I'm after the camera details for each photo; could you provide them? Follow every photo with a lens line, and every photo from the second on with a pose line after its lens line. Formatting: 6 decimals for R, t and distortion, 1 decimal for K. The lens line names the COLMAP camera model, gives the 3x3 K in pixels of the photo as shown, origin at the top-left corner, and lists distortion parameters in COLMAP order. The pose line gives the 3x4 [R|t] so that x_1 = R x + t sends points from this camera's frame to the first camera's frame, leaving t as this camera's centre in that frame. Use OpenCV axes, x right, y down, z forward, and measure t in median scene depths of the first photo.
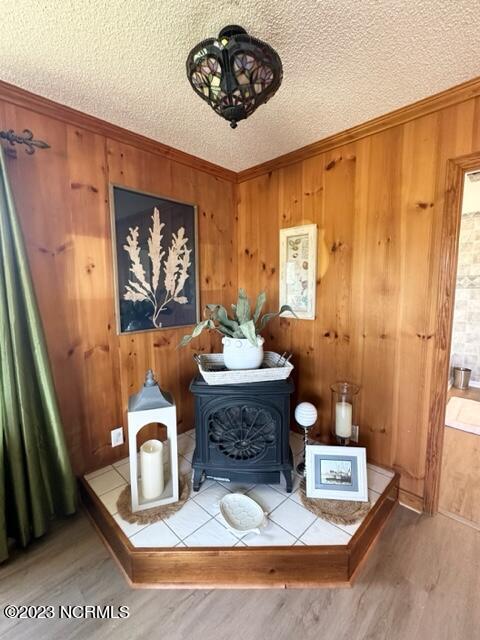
lens RADIAL K [[284.0, 0, 239.6], [0, 284.0, 318.4], [0, 0, 1]] dist [-0.000007, -0.000009]
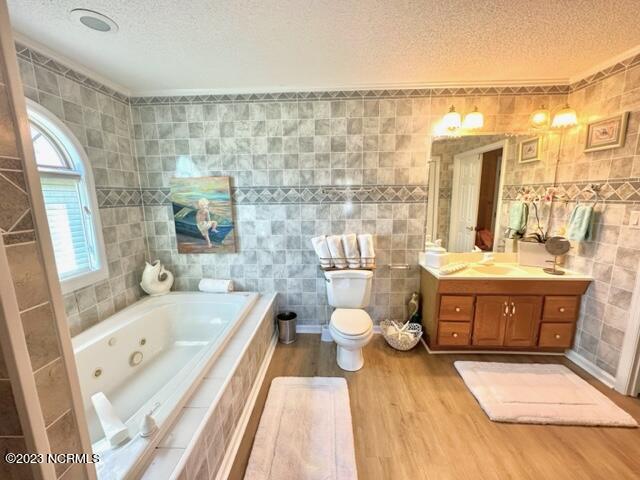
lens RADIAL K [[255.3, 0, 319.7], [0, 255.3, 238.5], [0, 0, 1]] dist [0.000274, 0.000340]
pose [[0.737386, -0.115660, 0.665496, 0.433501], [0.081968, 0.993272, 0.081803, -0.064972], [-0.670480, -0.005771, 0.741906, 0.459346]]
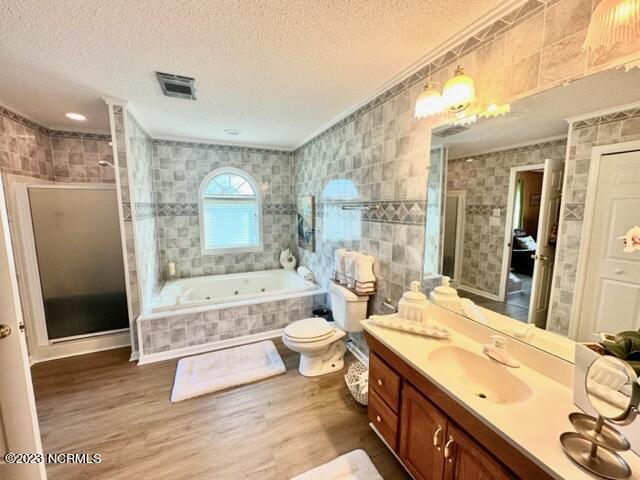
lens RADIAL K [[255.3, 0, 320.8], [0, 255.3, 239.6], [0, 0, 1]] dist [0.000274, 0.000340]
pose [[0.932568, 0.054471, -0.356862, 1.054921], [-0.048653, 0.998496, 0.025268, -0.059285], [0.357701, -0.006202, 0.933815, 0.279911]]
